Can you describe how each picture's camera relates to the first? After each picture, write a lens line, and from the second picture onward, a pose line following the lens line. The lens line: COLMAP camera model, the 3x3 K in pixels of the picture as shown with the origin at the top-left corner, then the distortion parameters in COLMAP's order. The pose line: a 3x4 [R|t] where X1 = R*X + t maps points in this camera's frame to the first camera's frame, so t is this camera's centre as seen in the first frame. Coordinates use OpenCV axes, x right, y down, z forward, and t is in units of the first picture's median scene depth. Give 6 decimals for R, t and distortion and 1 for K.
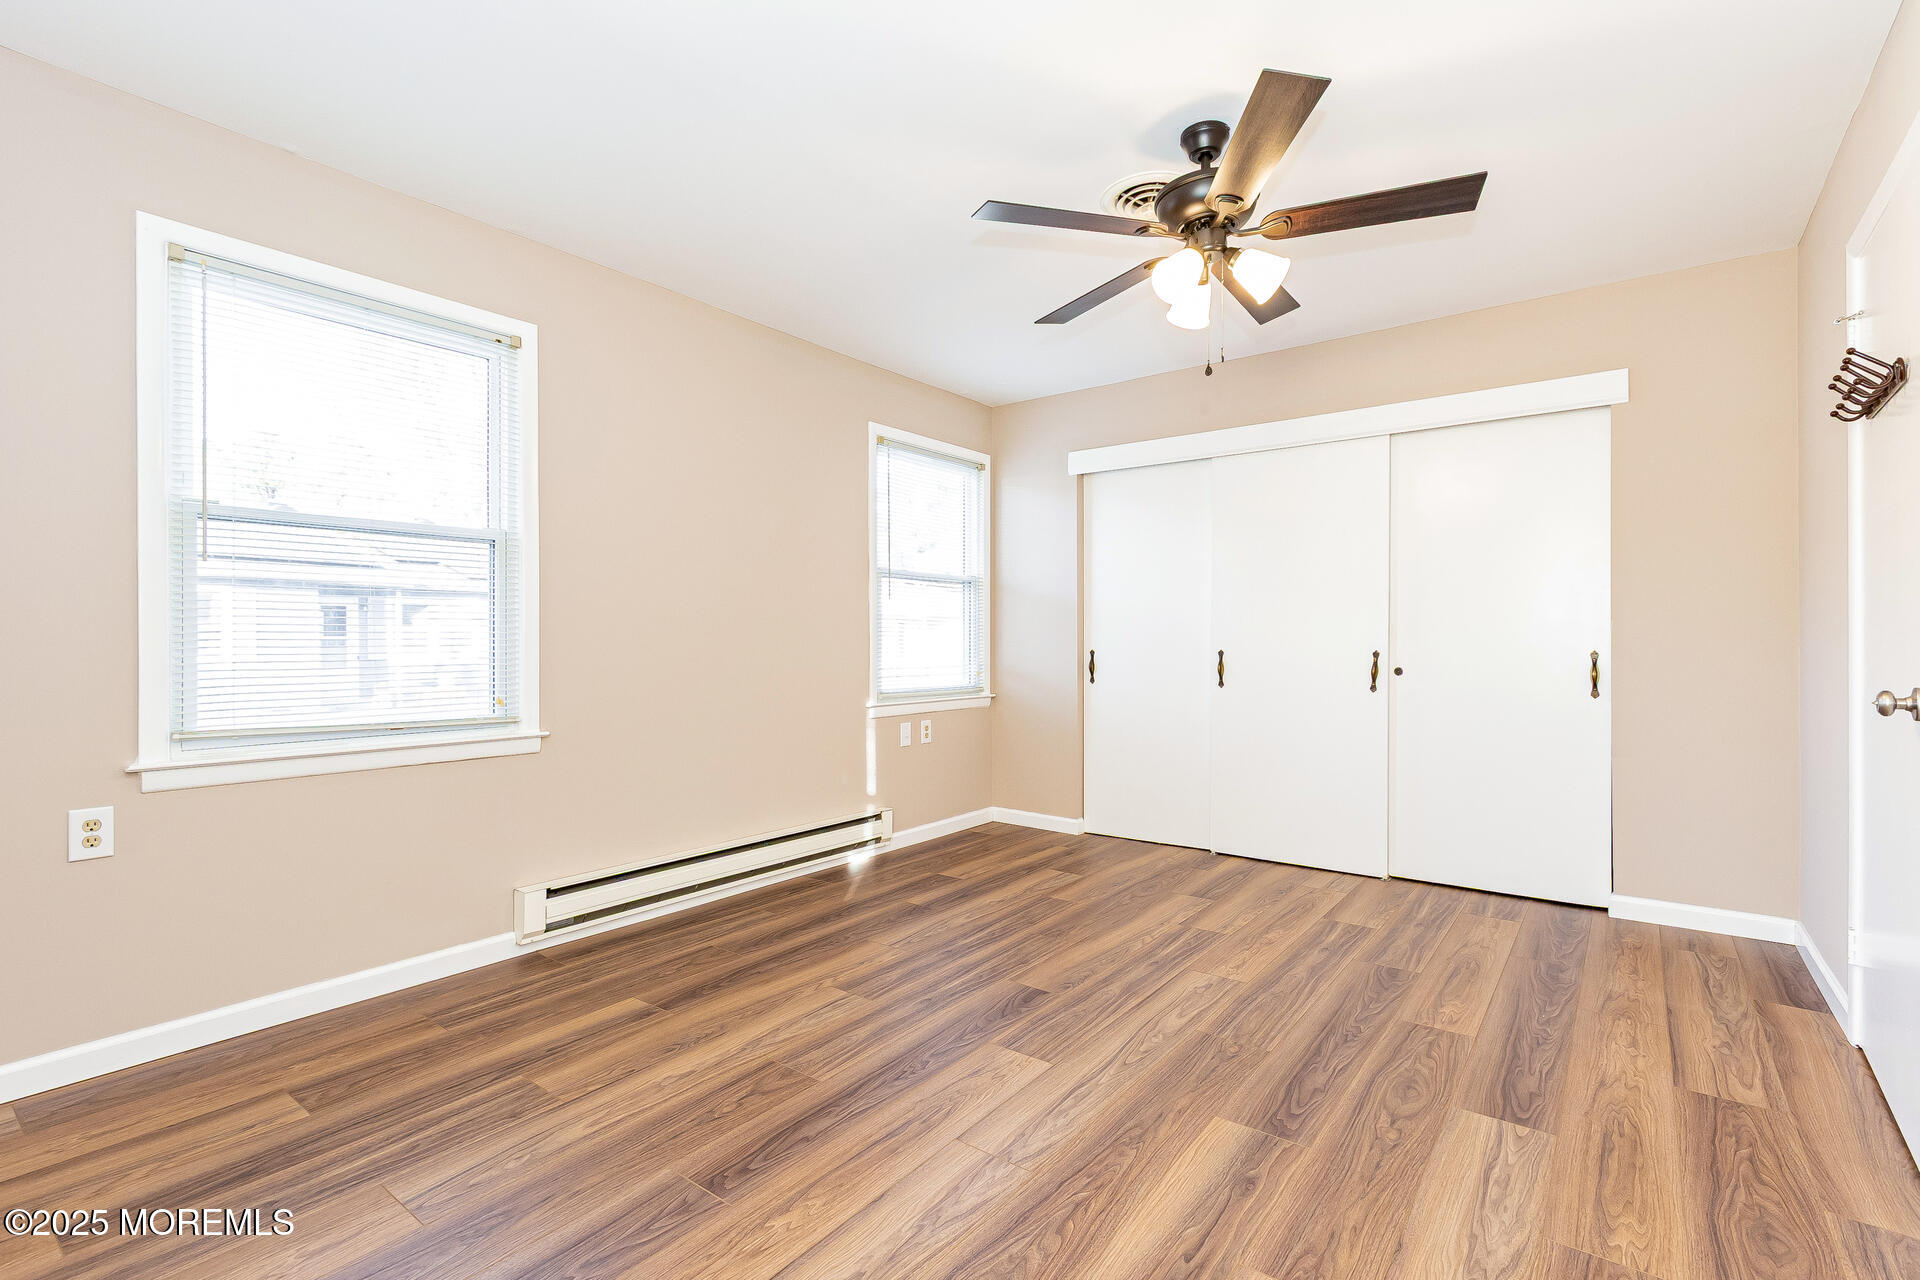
lens RADIAL K [[874.5, 0, 981.7], [0, 874.5, 639.8], [0, 0, 1]] dist [0.002303, -0.000094]
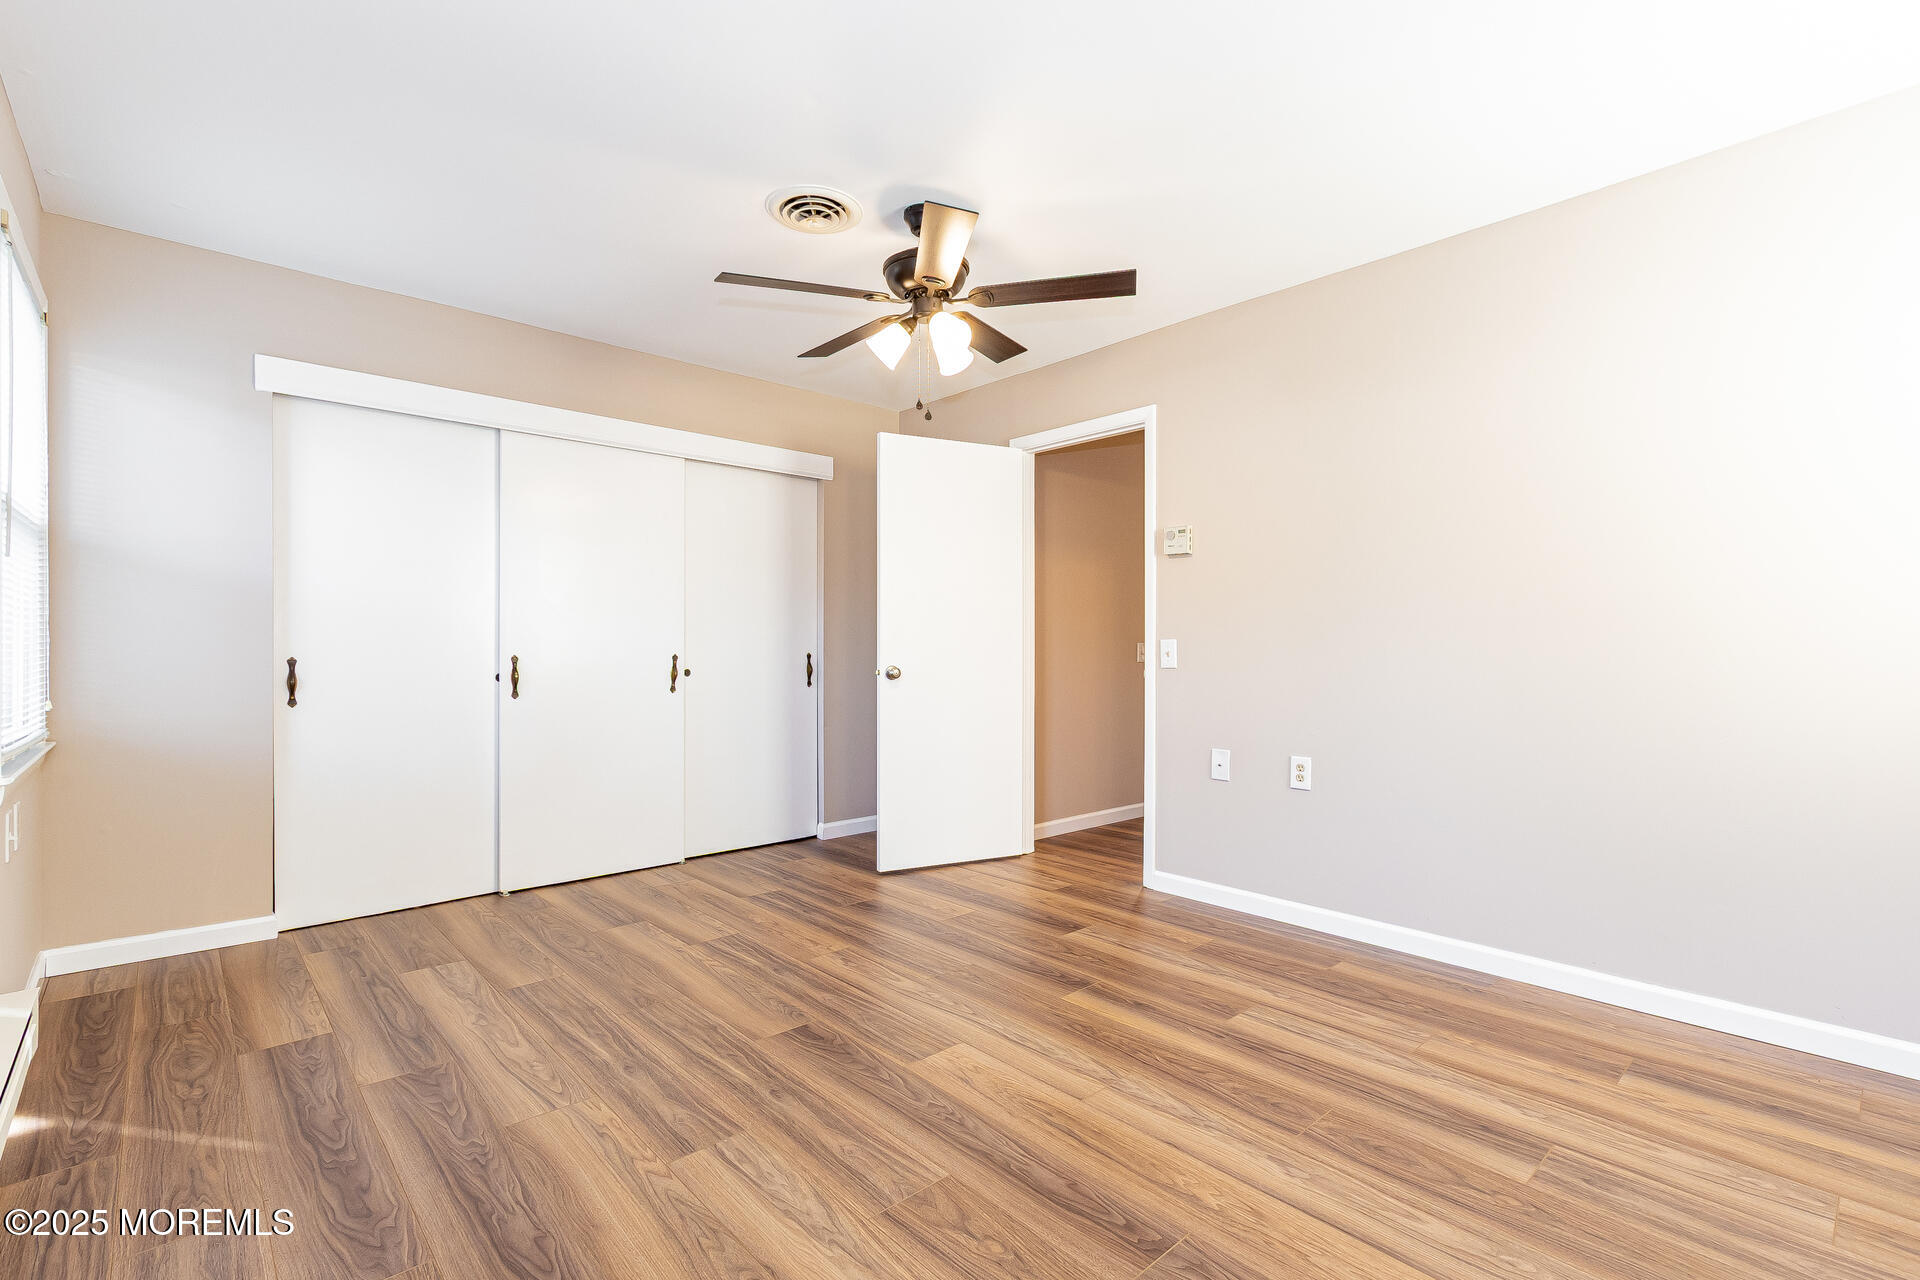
lens RADIAL K [[863.1, 0, 960.0], [0, 863.1, 640.0], [0, 0, 1]] dist [0.001363, 0.000033]
pose [[0.183976, 0.007805, 0.982900, -0.656457], [-0.002445, 0.999969, -0.007483, 0.002475], [-0.982928, -0.001027, 0.183990, 0.557072]]
